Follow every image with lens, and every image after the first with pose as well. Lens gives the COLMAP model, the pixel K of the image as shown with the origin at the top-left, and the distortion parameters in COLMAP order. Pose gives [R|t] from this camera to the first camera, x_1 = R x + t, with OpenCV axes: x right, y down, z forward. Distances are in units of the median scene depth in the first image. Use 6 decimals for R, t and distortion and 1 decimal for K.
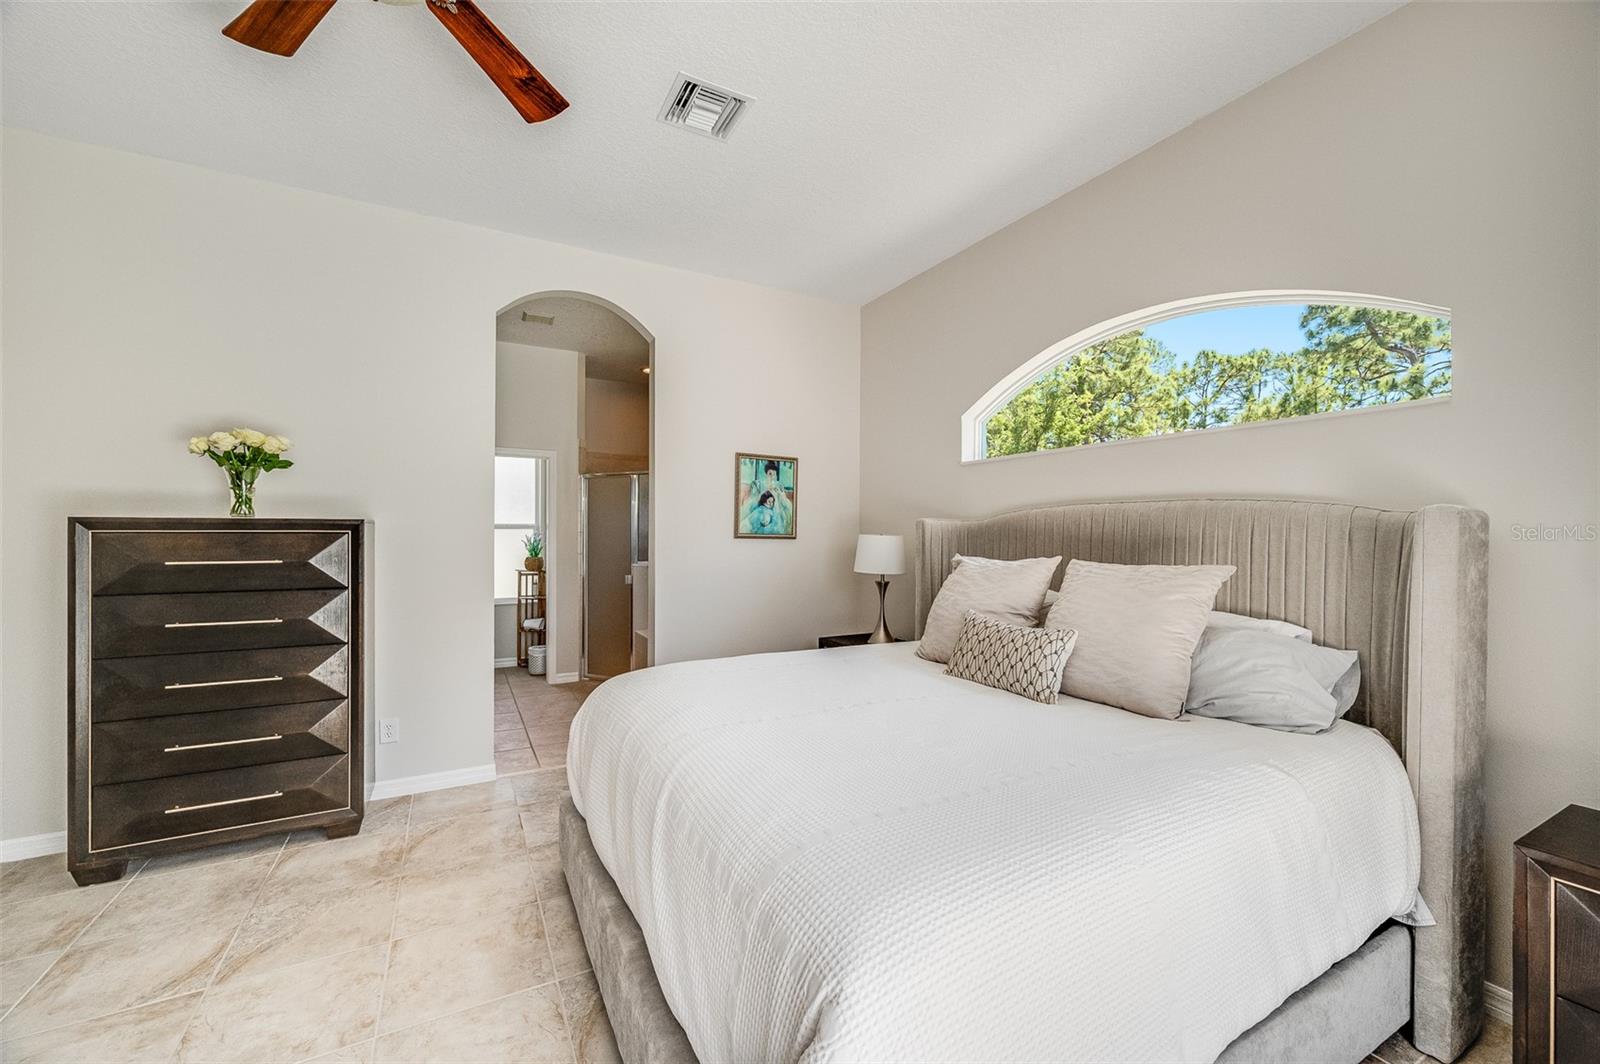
lens RADIAL K [[632.7, 0, 804.2], [0, 632.7, 534.3], [0, 0, 1]] dist [-0.000018, 0.000040]
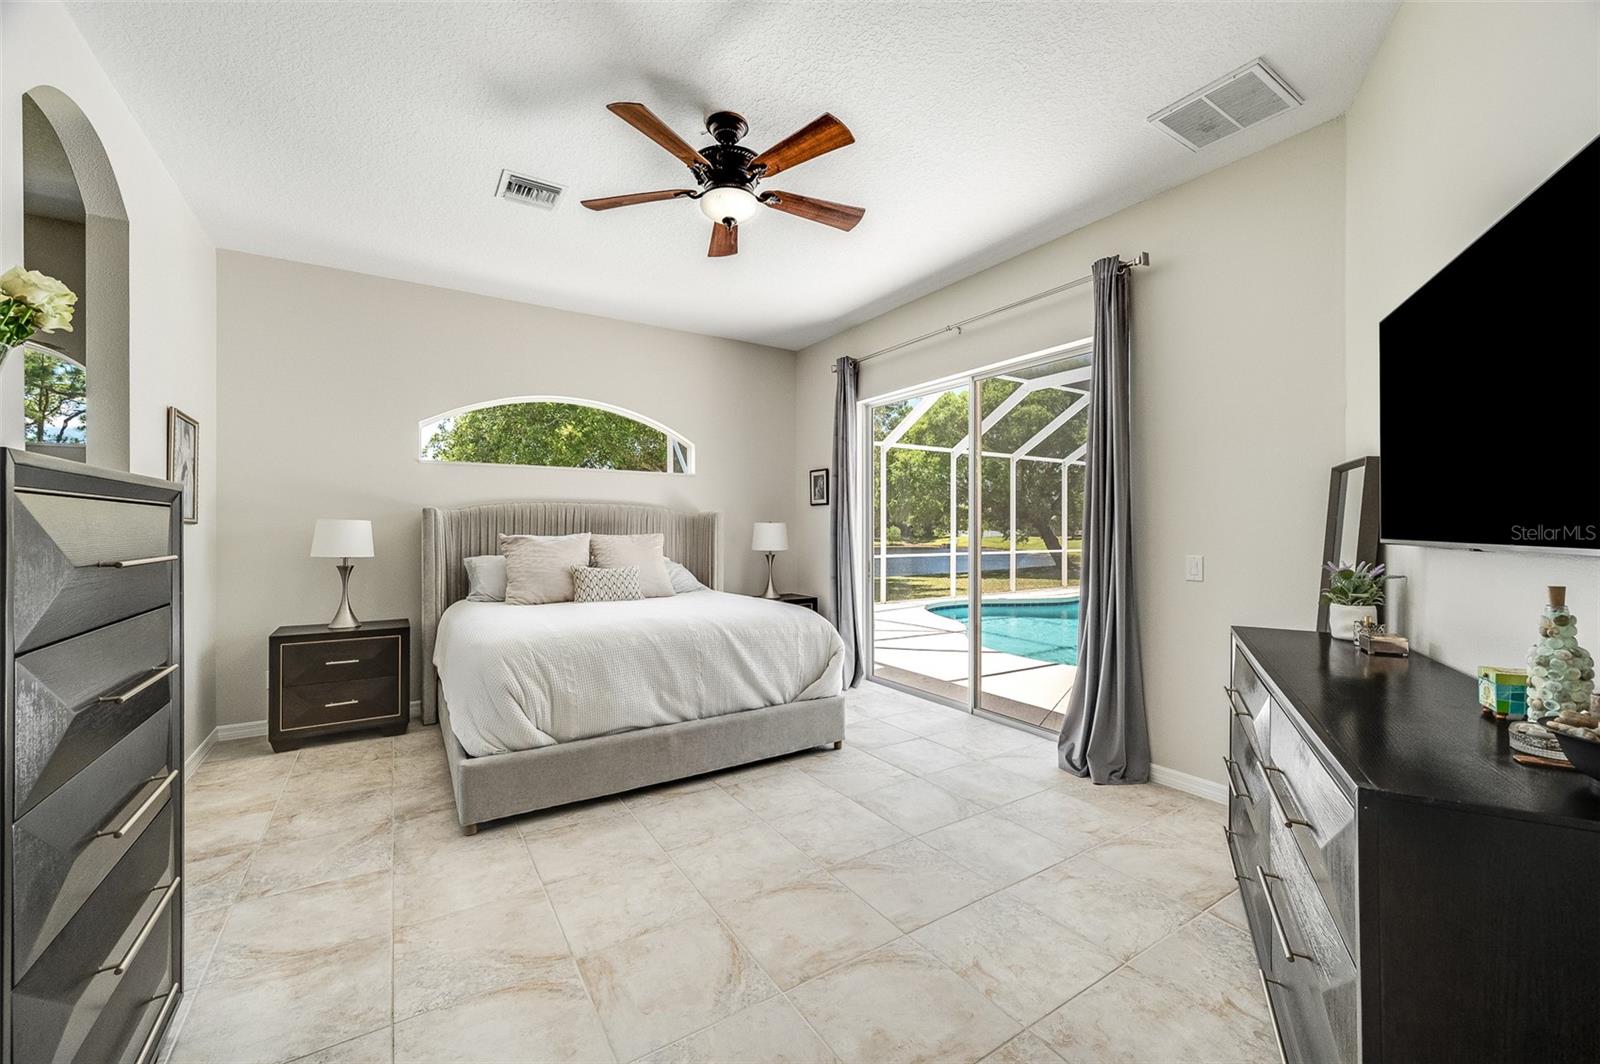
lens RADIAL K [[625.4, 0, 798.8], [0, 625.4, 532.0], [0, 0, 1]] dist [-0.001001, -0.000147]
pose [[-0.059644, -0.010153, 0.998168, -0.872693], [0.001498, 0.999946, 0.010261, 0.010281], [-0.998219, 0.002107, -0.059626, 0.311395]]
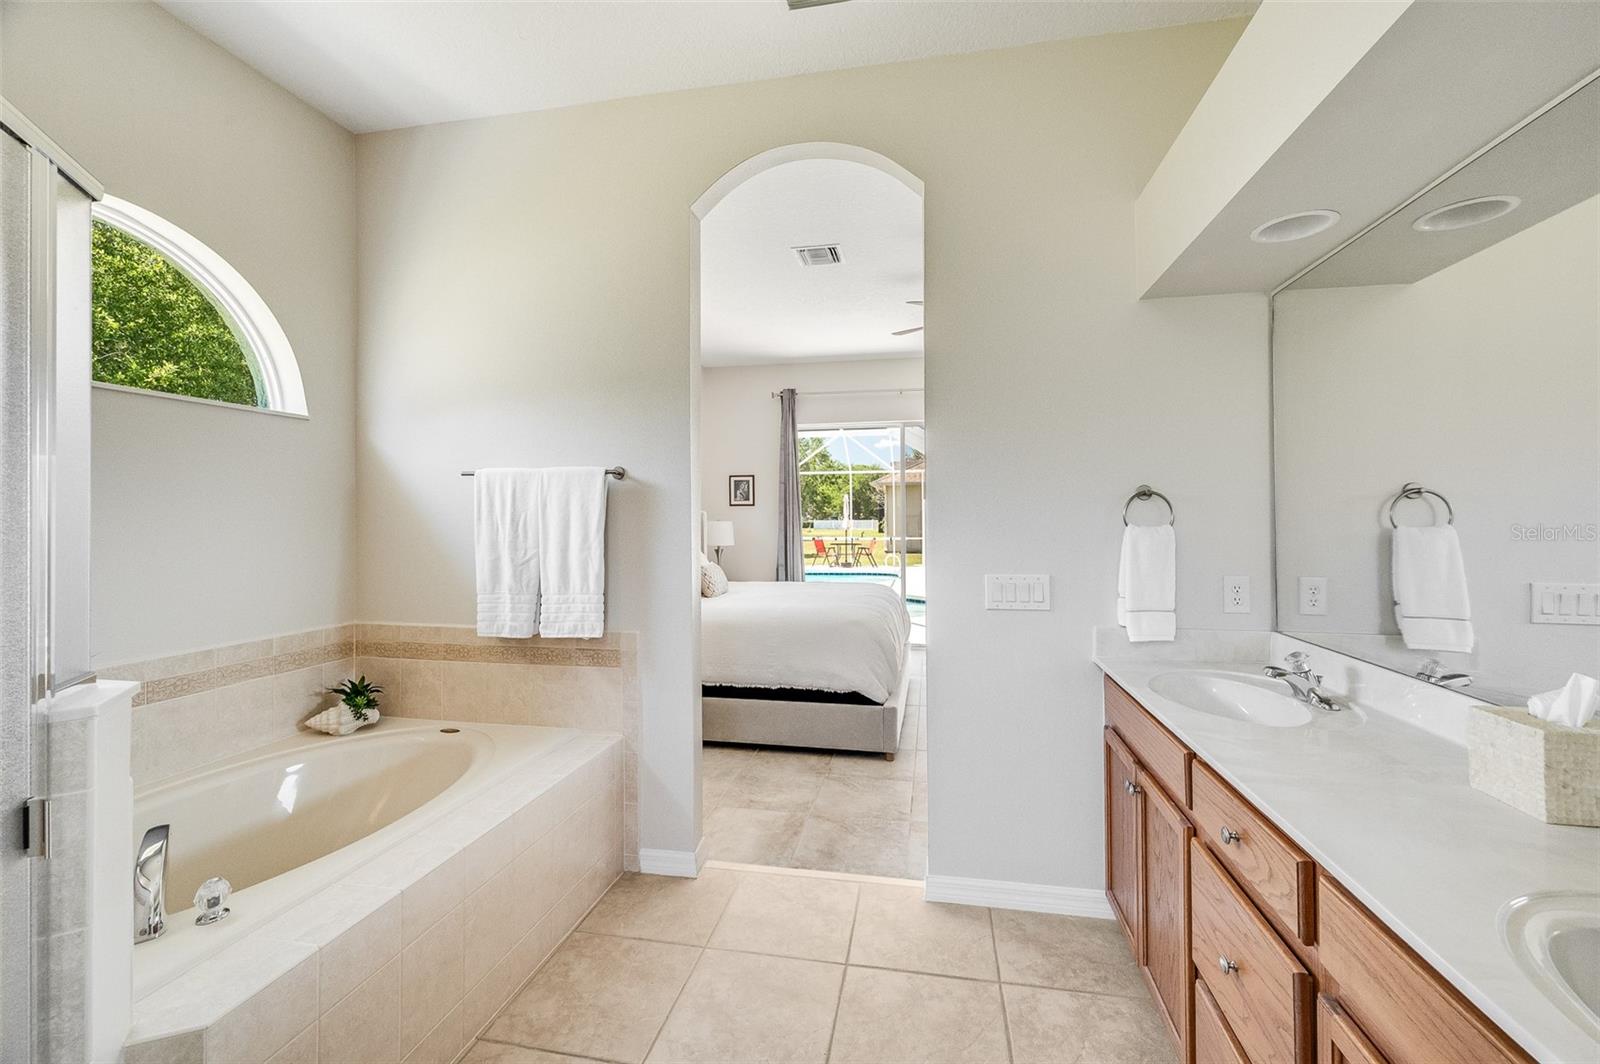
lens RADIAL K [[643.3, 0, 805.0], [0, 643.3, 521.0], [0, 0, 1]] dist [-0.001174, -0.000048]
pose [[-0.760438, -0.005351, 0.649389, -0.698882], [-0.001867, 0.999980, 0.006054, -0.005651], [-0.649408, 0.003392, -0.760432, 1.339229]]
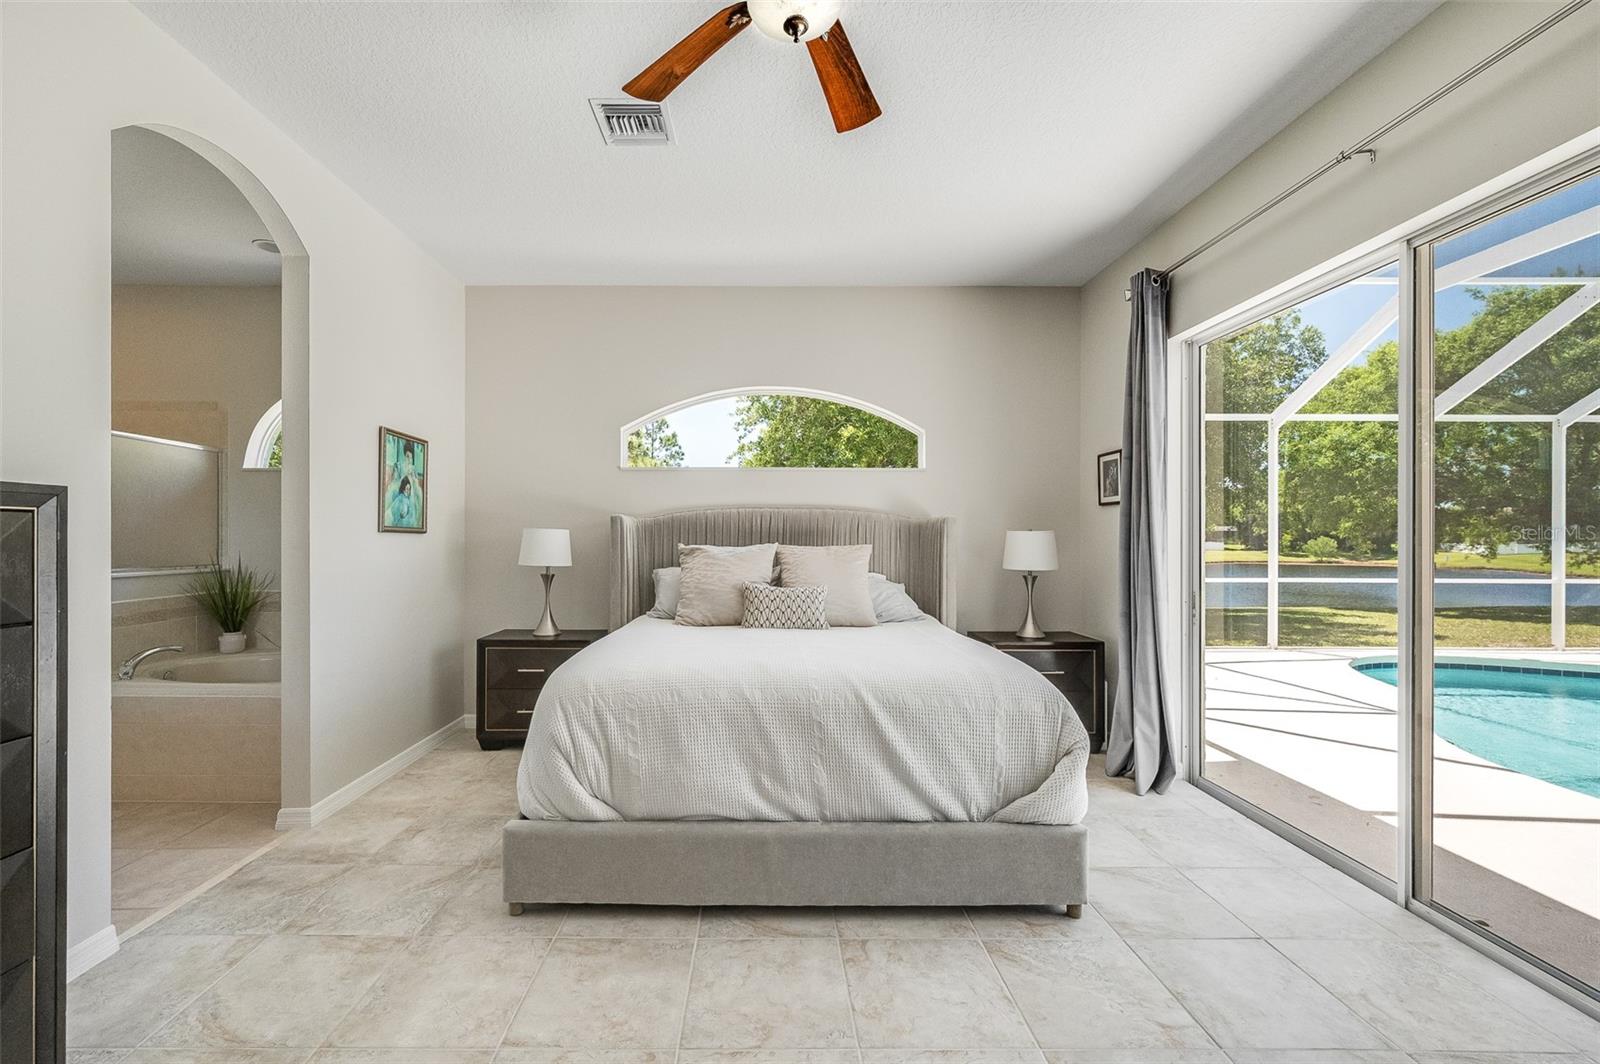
lens RADIAL K [[642.0, 0, 762.3], [0, 642.0, 537.8], [0, 0, 1]] dist [-0.000484, -0.000110]
pose [[0.487968, -0.002647, 0.872857, -0.585852], [0.000467, 0.999996, 0.002772, 0.011766], [-0.872861, -0.000945, 0.487967, 0.171252]]
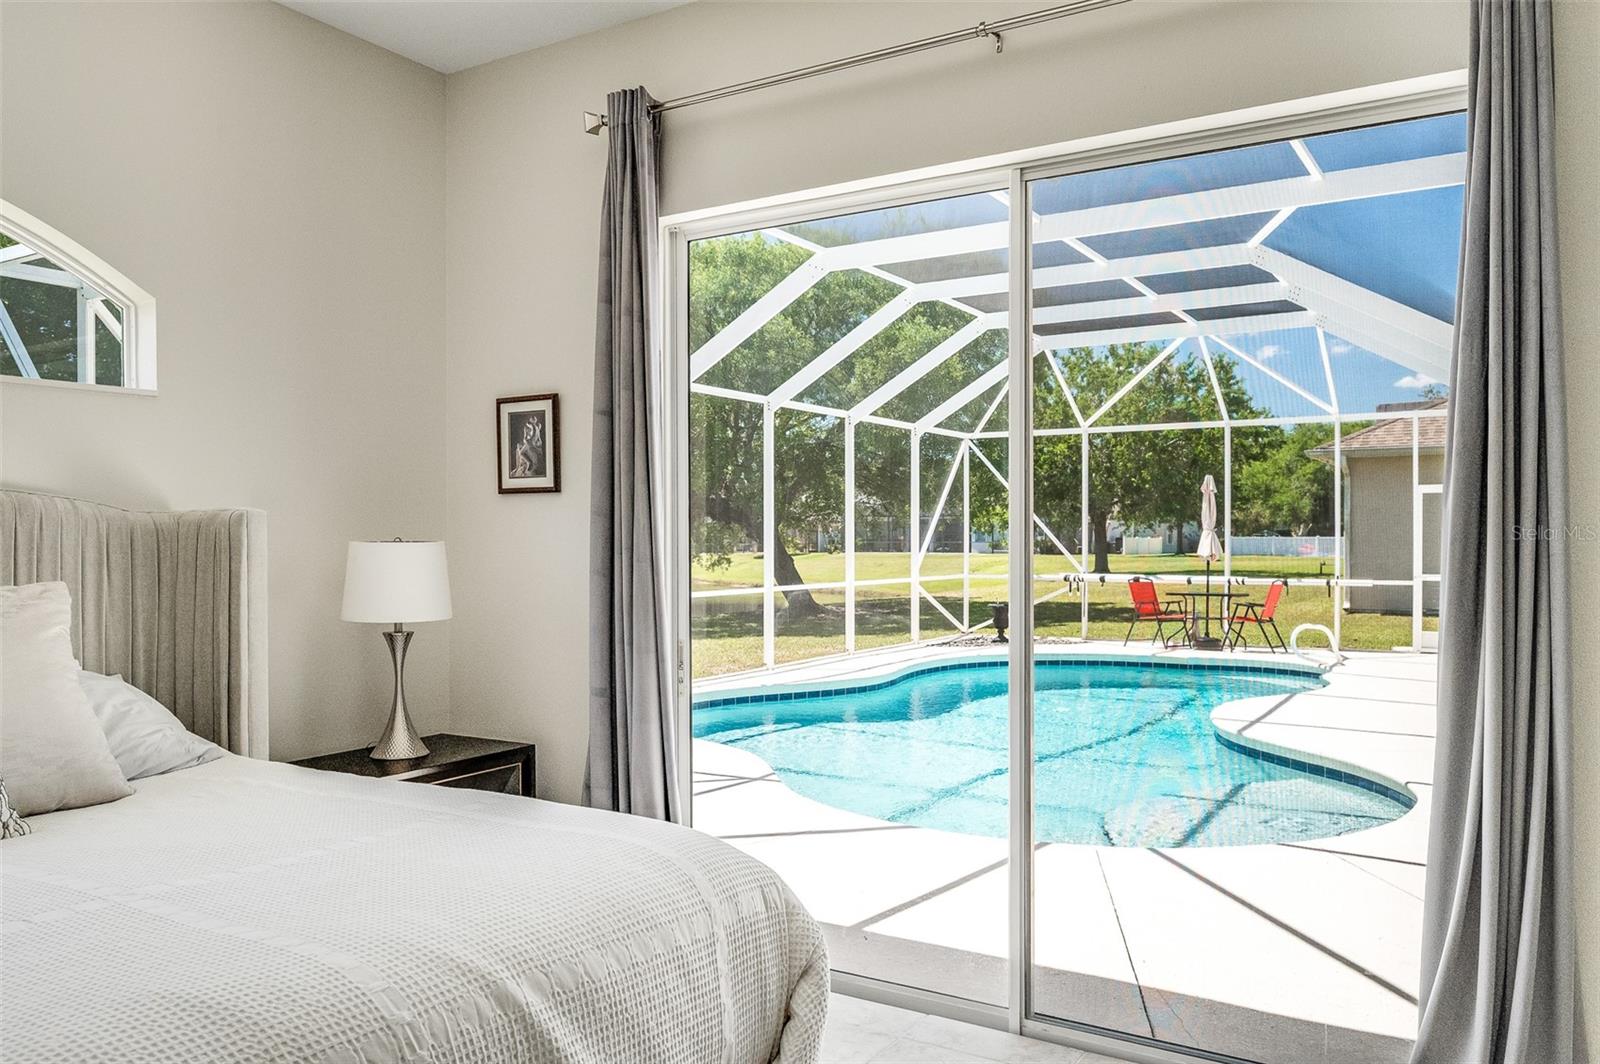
lens RADIAL K [[1184.7, 0, 800.0], [0, 1184.7, 544.4], [0, 0, 1]] dist [-0.002688, -0.001555]
pose [[-0.485953, -0.008509, 0.873944, -0.452374], [0.001840, 0.999940, 0.010759, -0.002497], [-0.873983, 0.006837, -0.485908, 0.460576]]
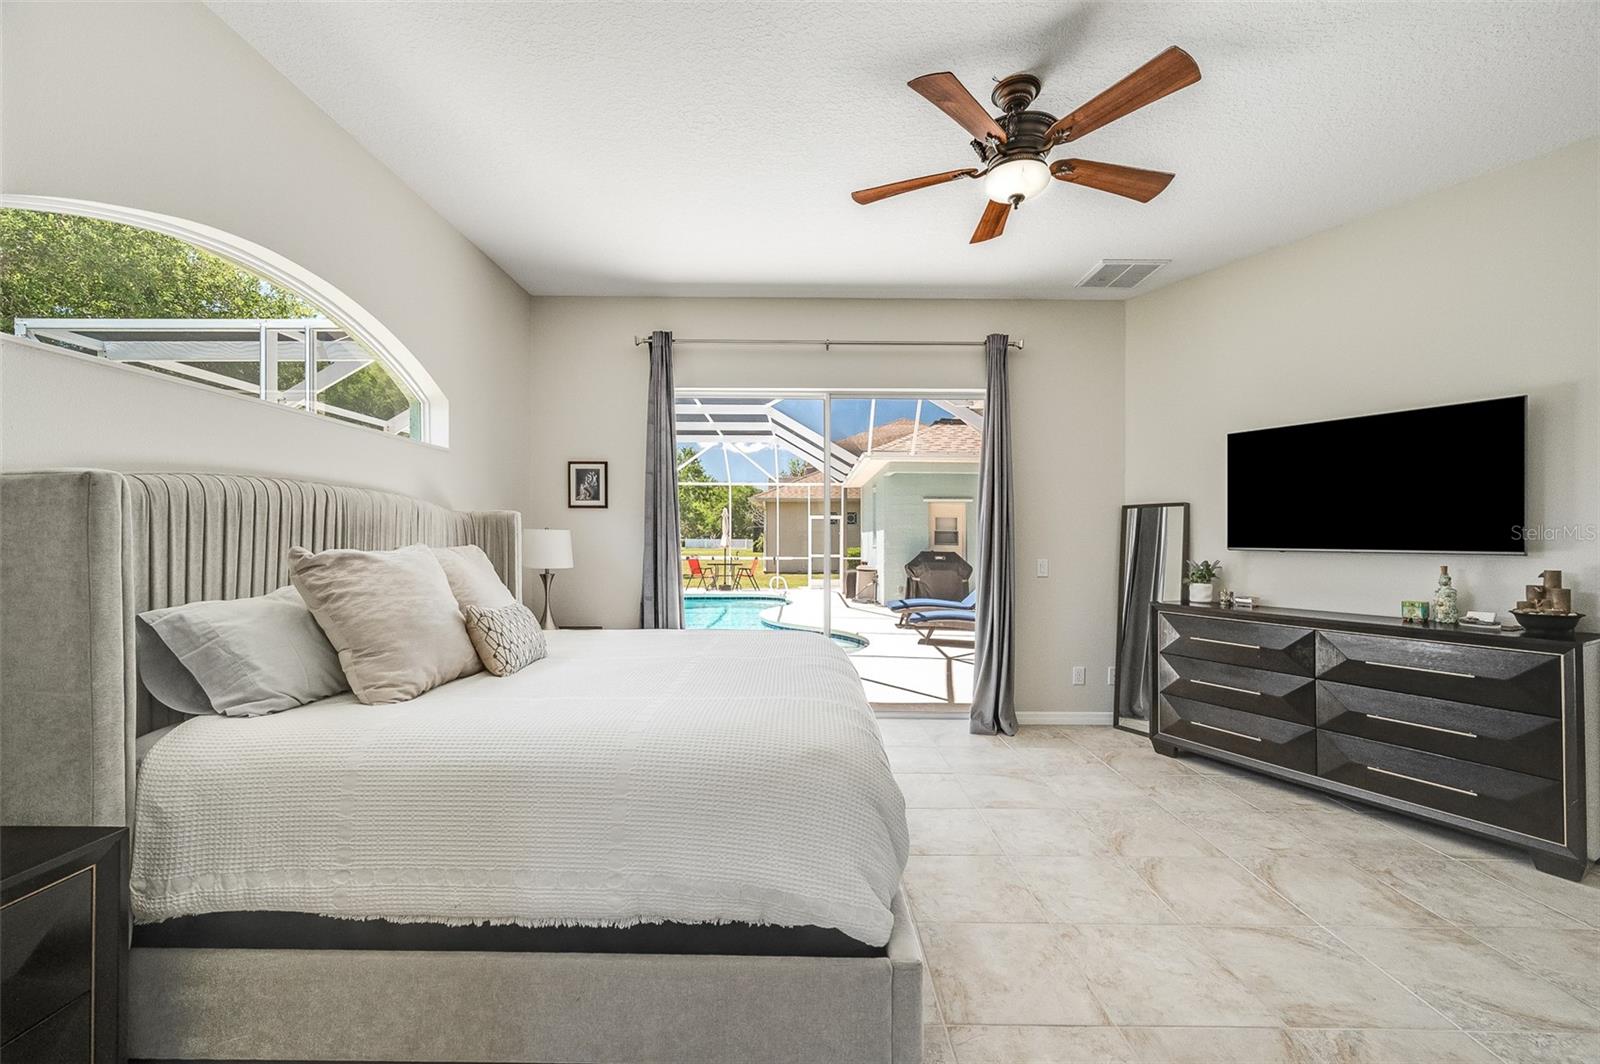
lens RADIAL K [[639.5, 0, 796.8], [0, 639.5, 541.1], [0, 0, 1]] dist [0.000104, 0.000068]
pose [[-0.868204, -0.011590, 0.496072, -0.347959], [-0.010106, 0.999933, 0.005675, 0.012330], [-0.496105, -0.000086, -0.868263, 0.952347]]
